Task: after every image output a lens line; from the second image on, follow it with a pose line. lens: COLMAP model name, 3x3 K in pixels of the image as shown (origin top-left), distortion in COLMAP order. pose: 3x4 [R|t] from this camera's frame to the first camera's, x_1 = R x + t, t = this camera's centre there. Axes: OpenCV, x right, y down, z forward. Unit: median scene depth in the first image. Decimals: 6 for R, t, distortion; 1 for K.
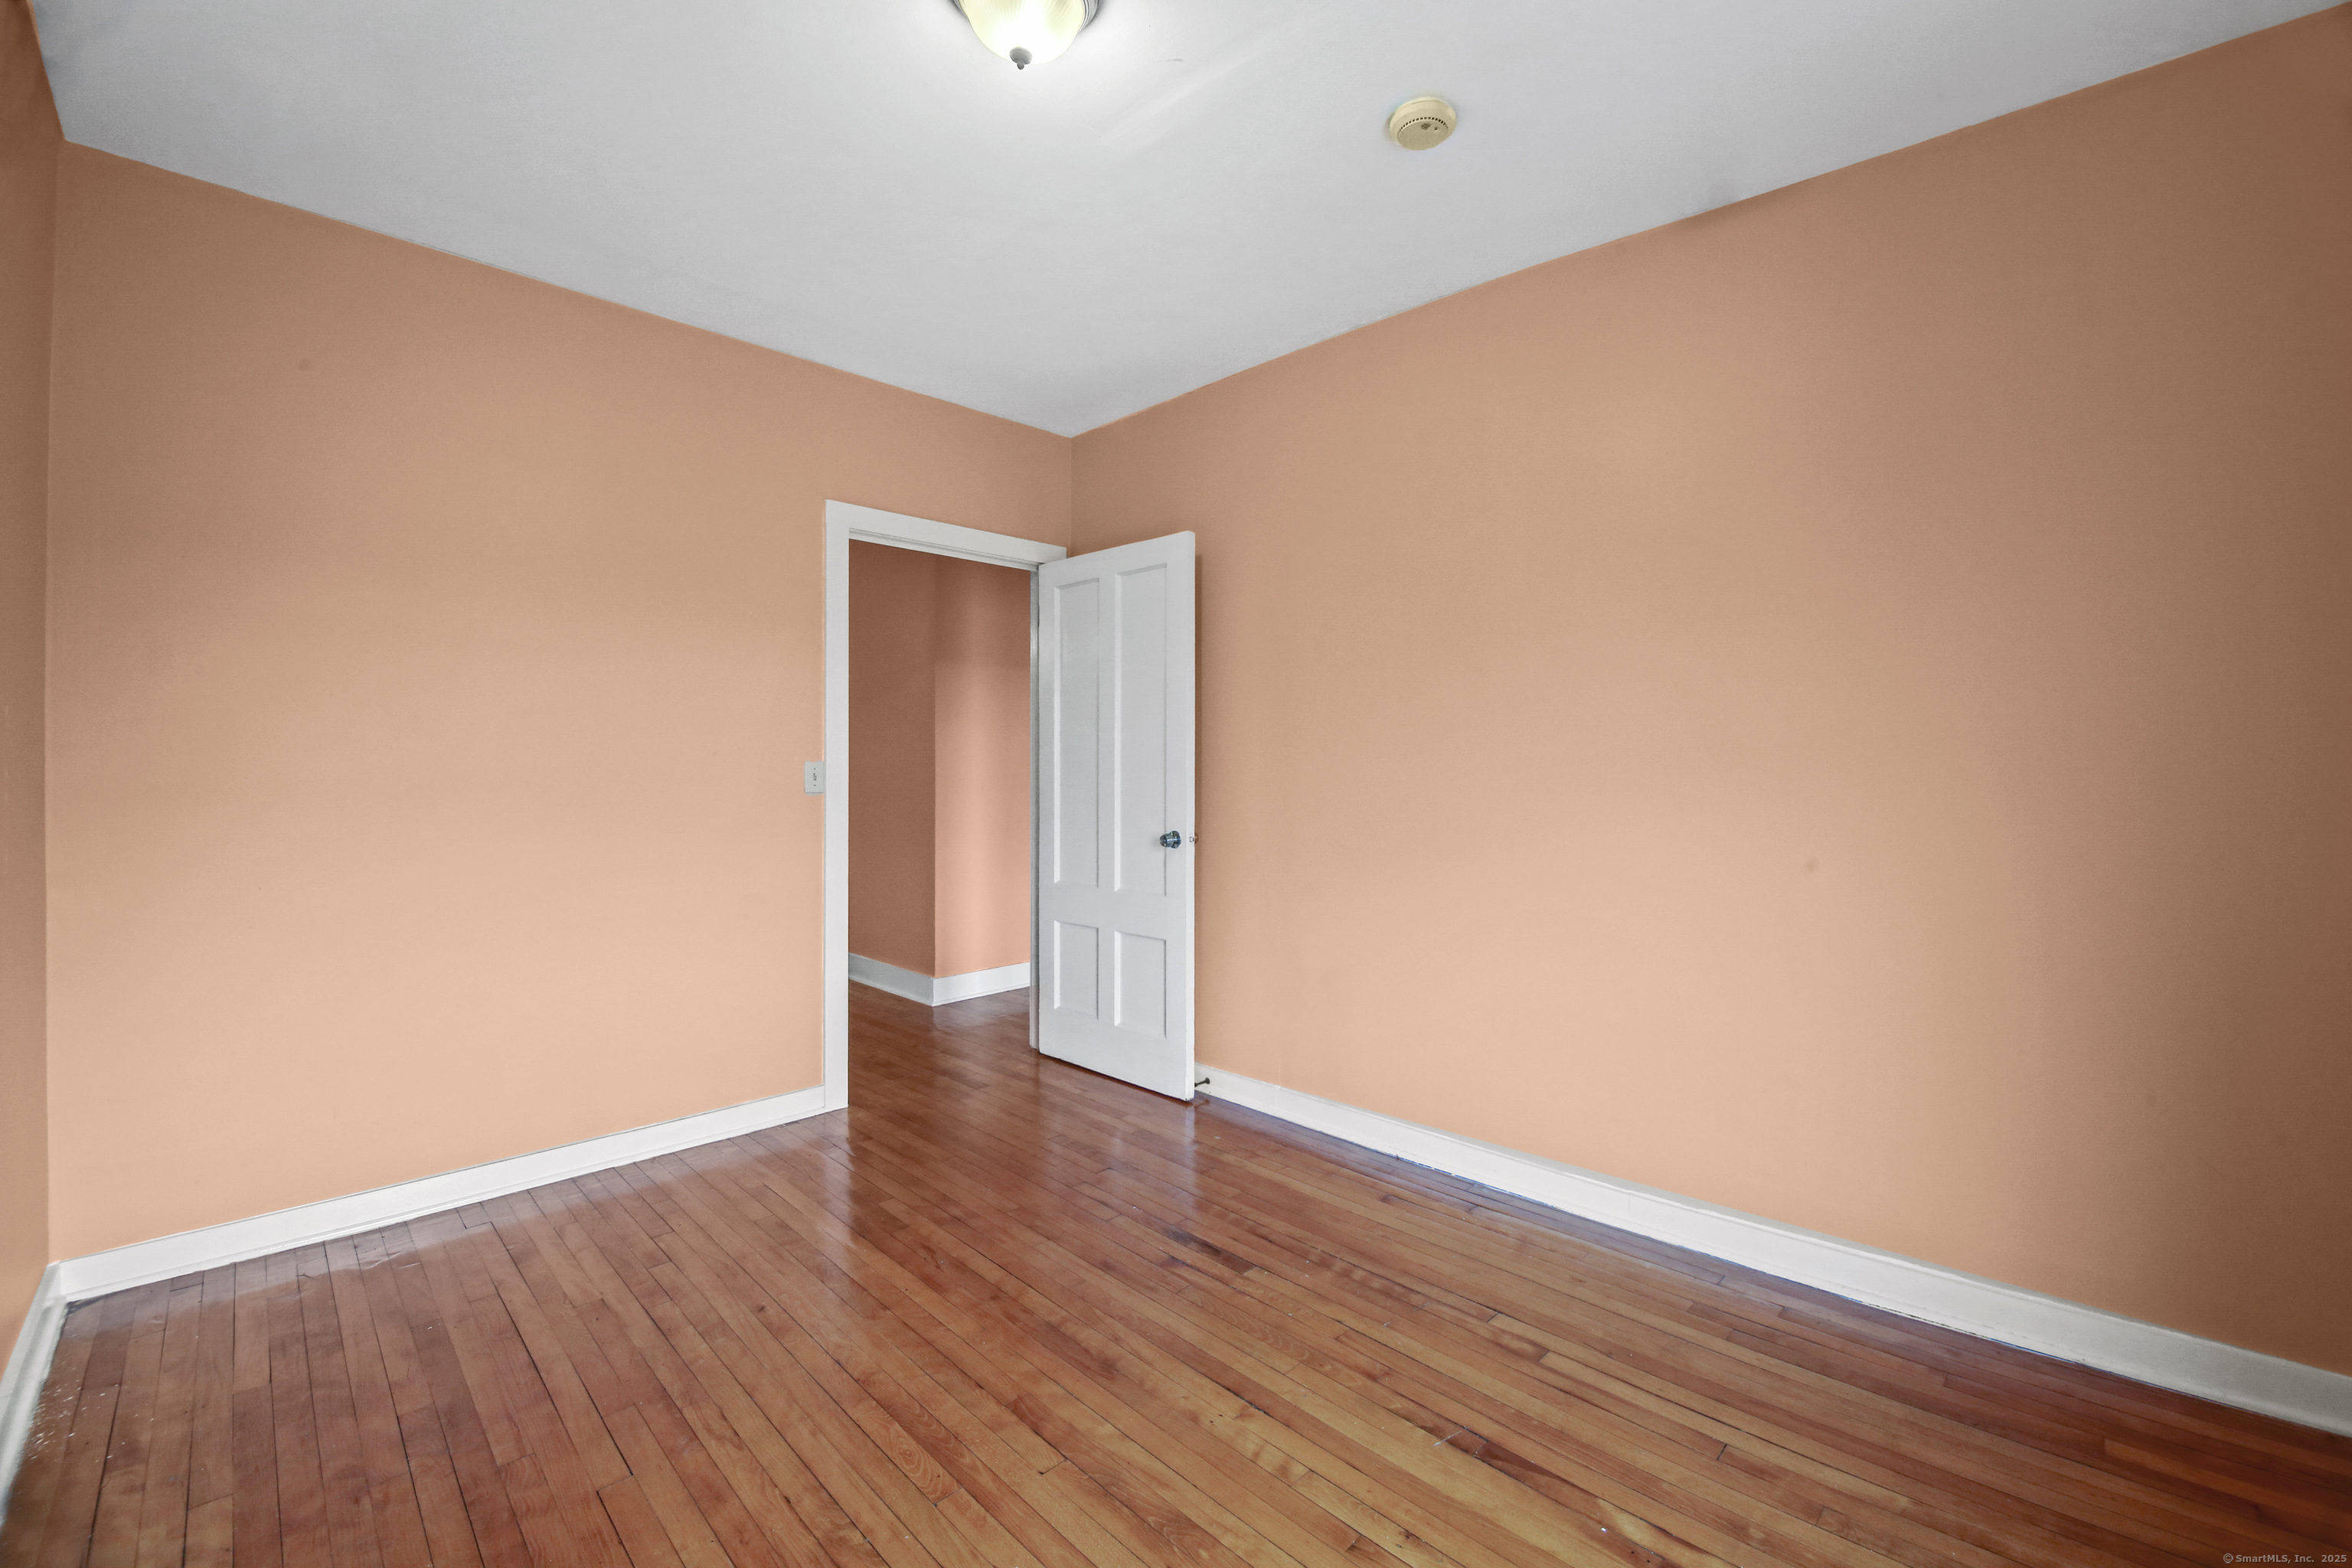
lens RADIAL K [[945.4, 0, 1176.0], [0, 945.4, 784.0], [0, 0, 1]] dist [-0.009973, -0.000195]
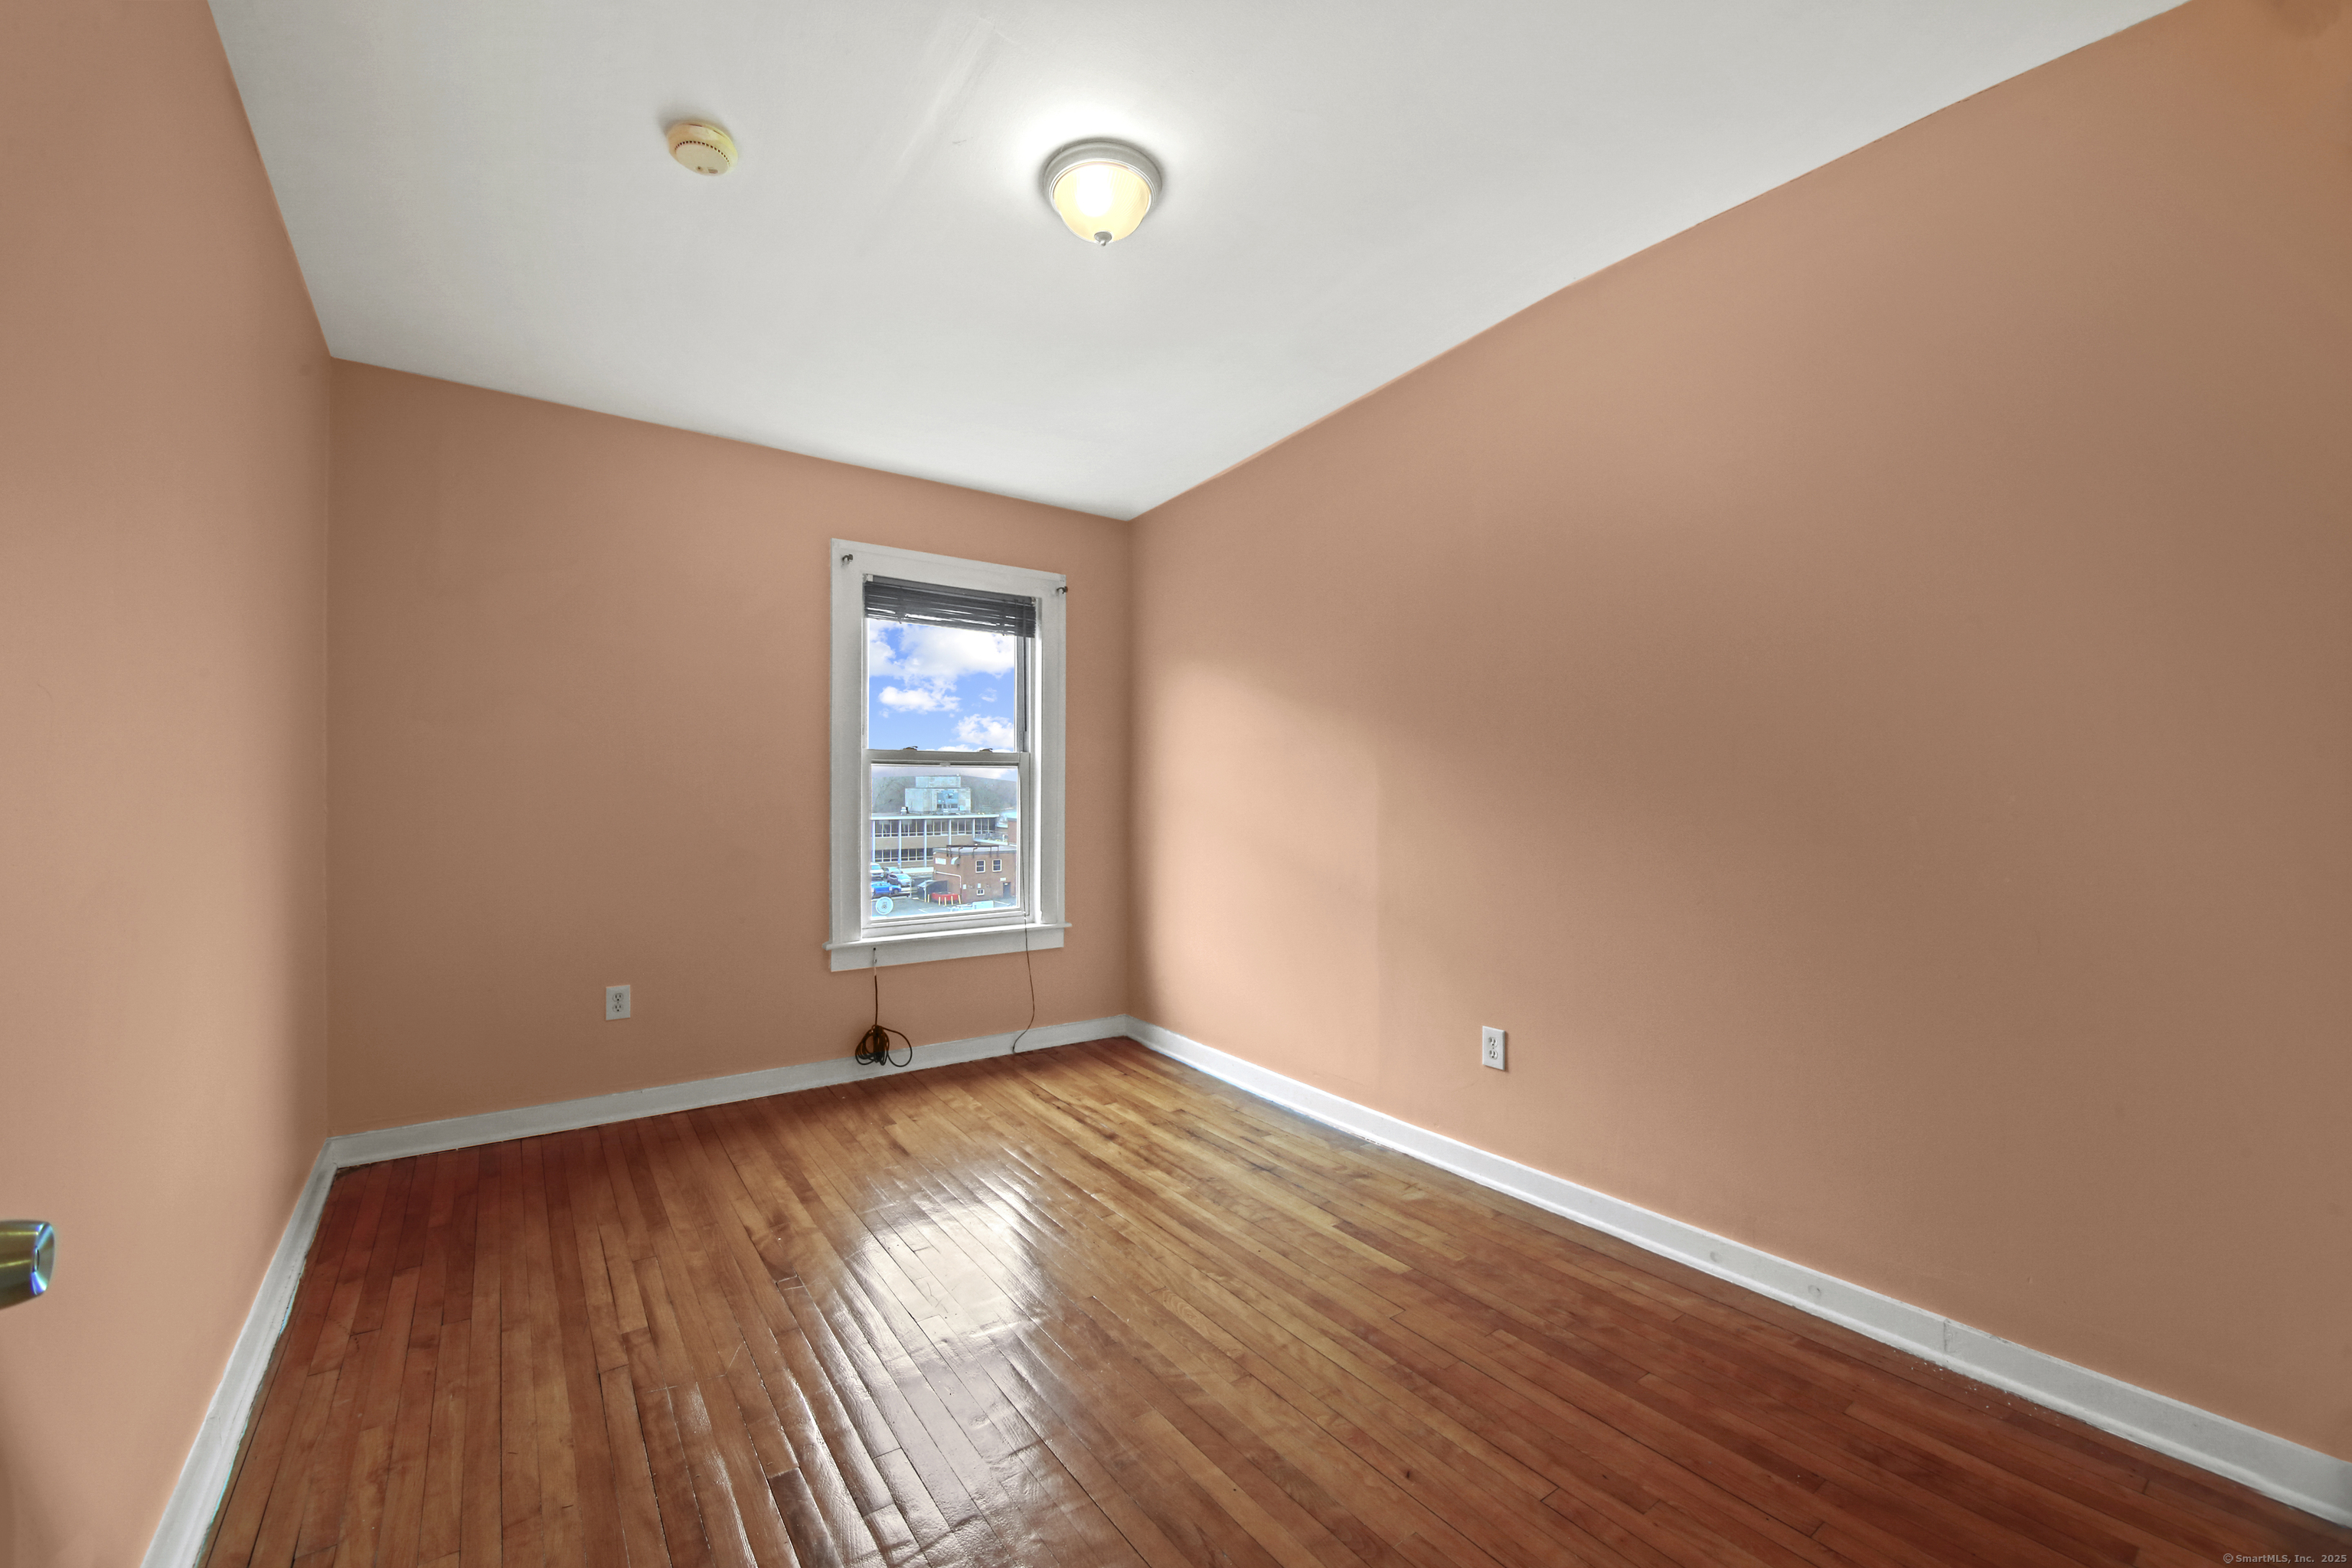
lens RADIAL K [[945.4, 0, 1176.0], [0, 945.4, 784.0], [0, 0, 1]] dist [-0.009973, -0.000195]
pose [[-0.987400, 0.001891, 0.158233, -0.470274], [0.002693, 0.999985, 0.004856, -0.040044], [-0.158222, 0.005221, -0.987390, 2.282179]]
